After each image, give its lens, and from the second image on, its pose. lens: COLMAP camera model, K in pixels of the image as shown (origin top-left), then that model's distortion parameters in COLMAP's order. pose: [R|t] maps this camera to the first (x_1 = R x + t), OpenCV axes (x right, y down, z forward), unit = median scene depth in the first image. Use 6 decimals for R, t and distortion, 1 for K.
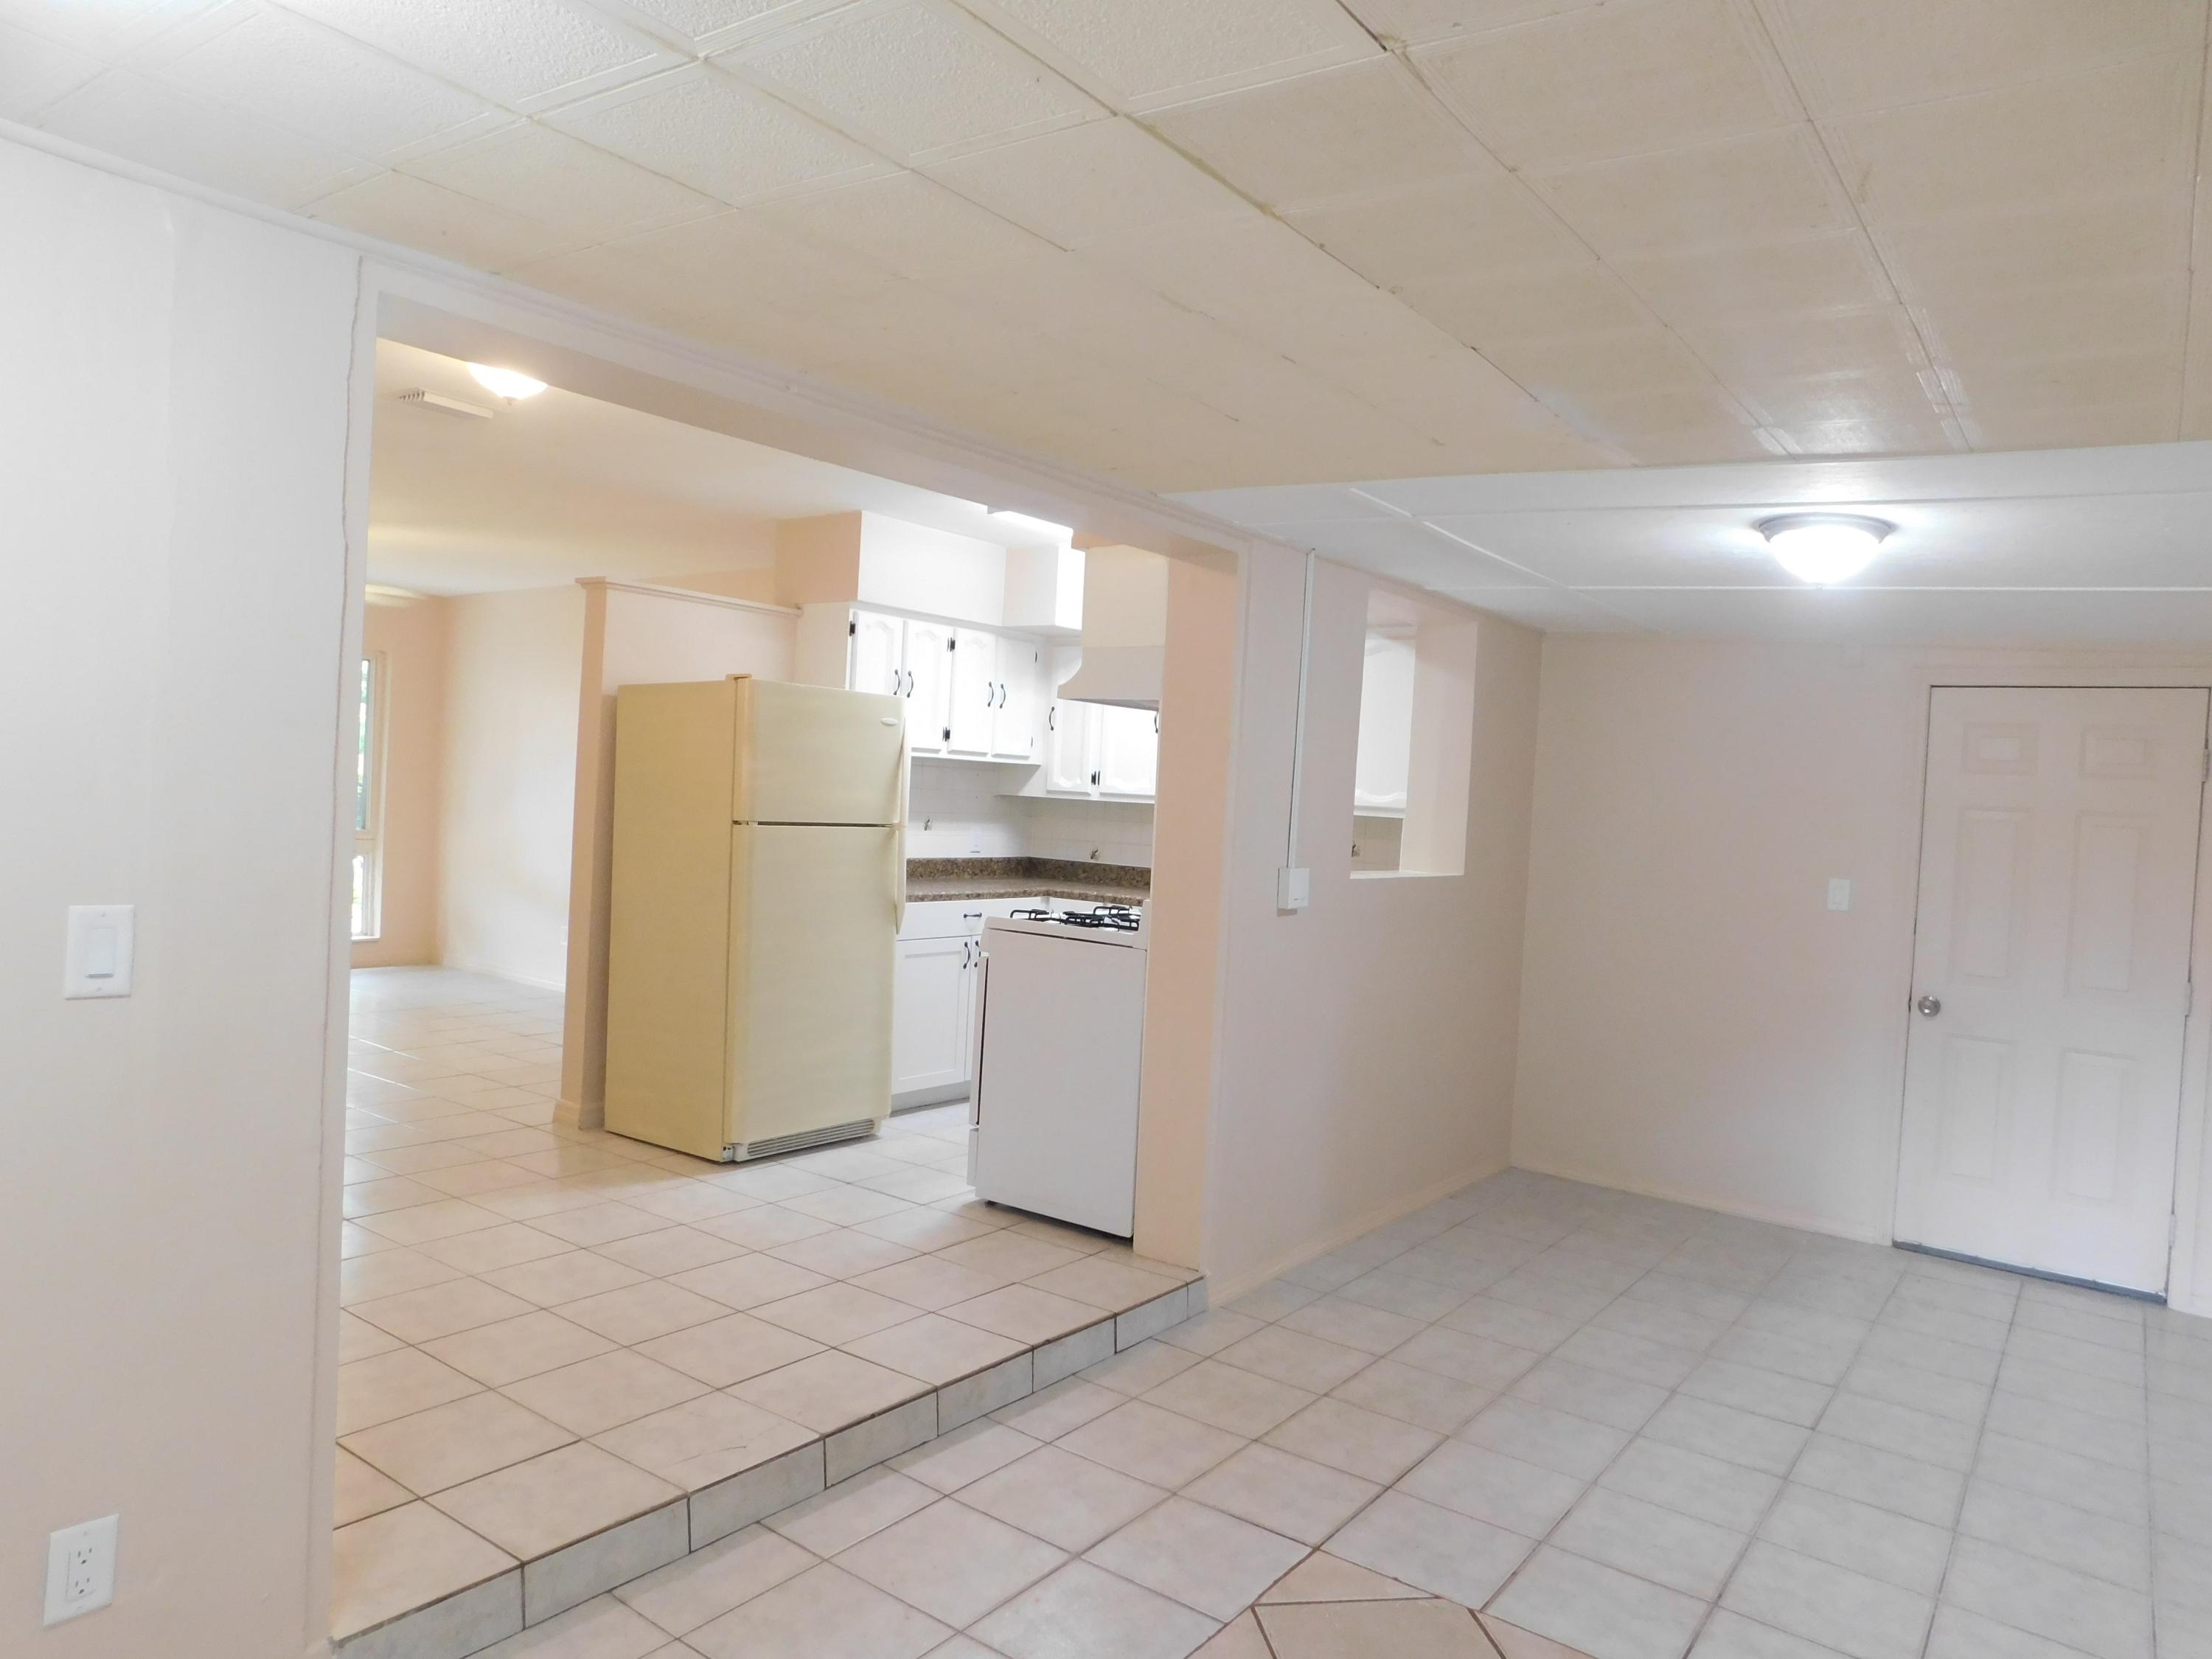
lens RADIAL K [[1459.6, 0, 1106.0], [0, 1459.6, 829.5], [0, 0, 1]] dist [-0.096906, 0.091314]
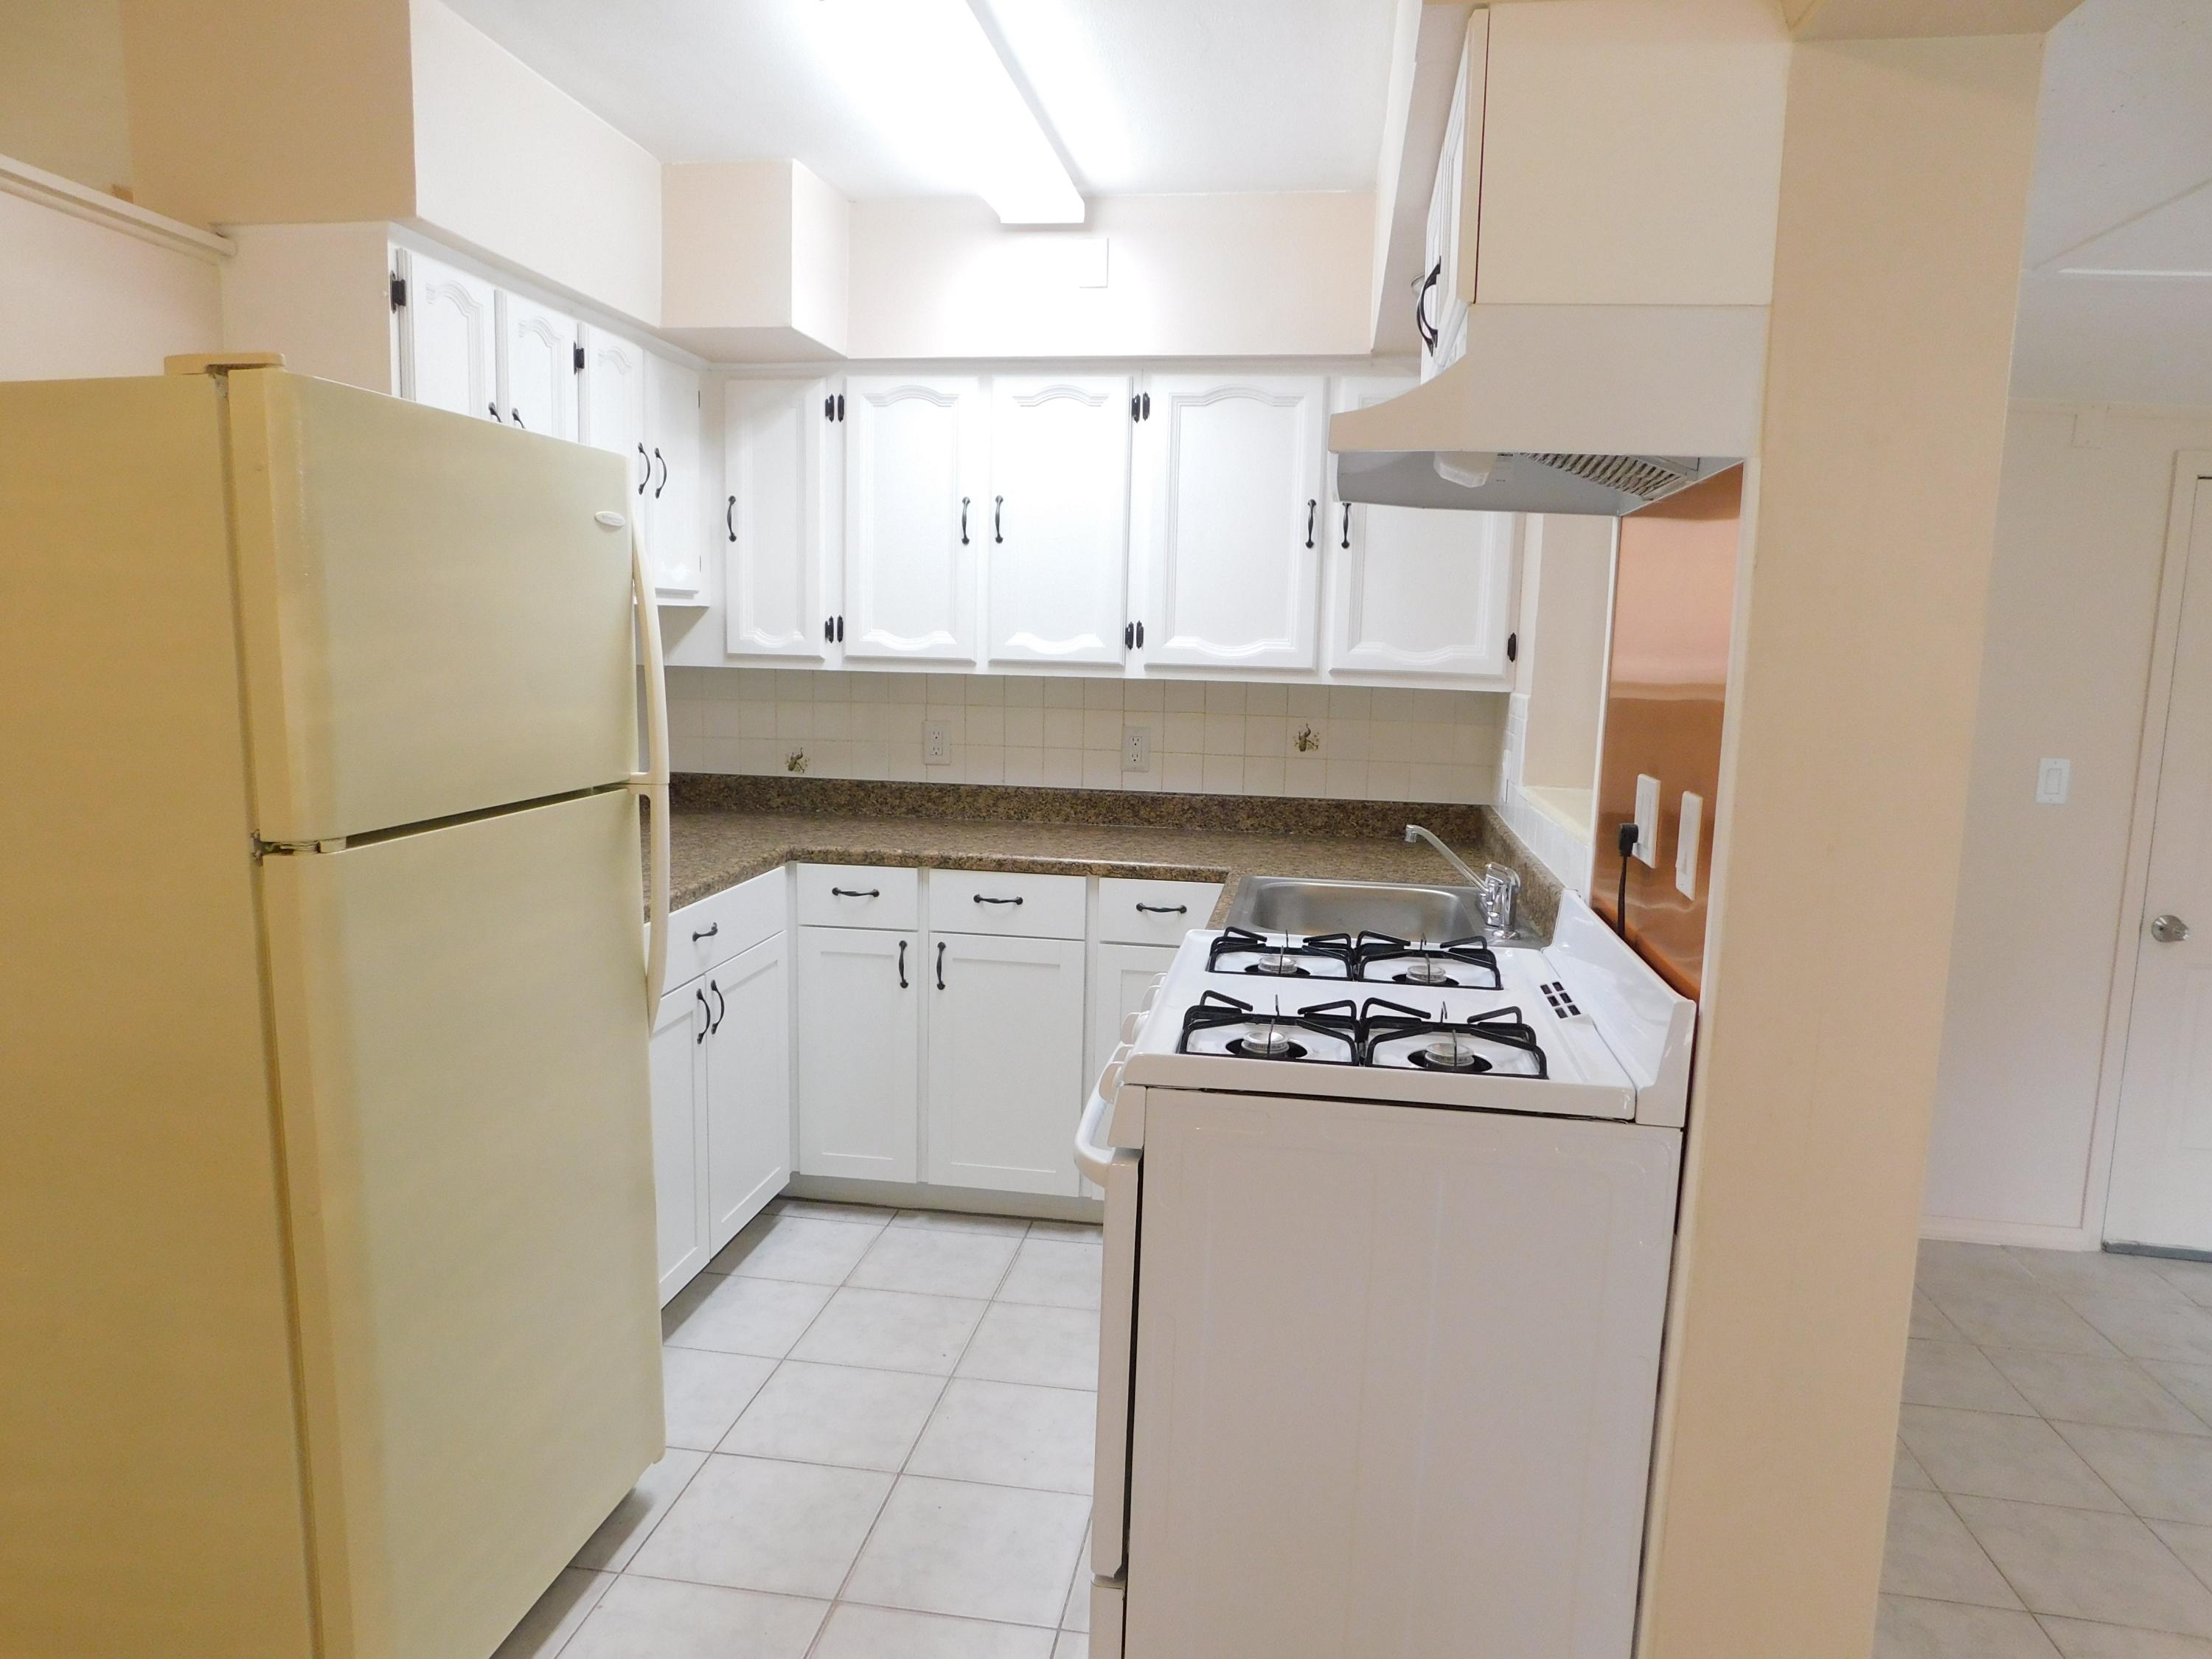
lens RADIAL K [[1459.6, 0, 1106.0], [0, 1459.6, 829.5], [0, 0, 1]] dist [-0.096906, 0.091314]
pose [[0.883214, -0.092400, 0.459777, -0.182366], [0.031942, 0.989974, 0.137592, -0.034470], [-0.467881, -0.106837, 0.877310, 0.497630]]
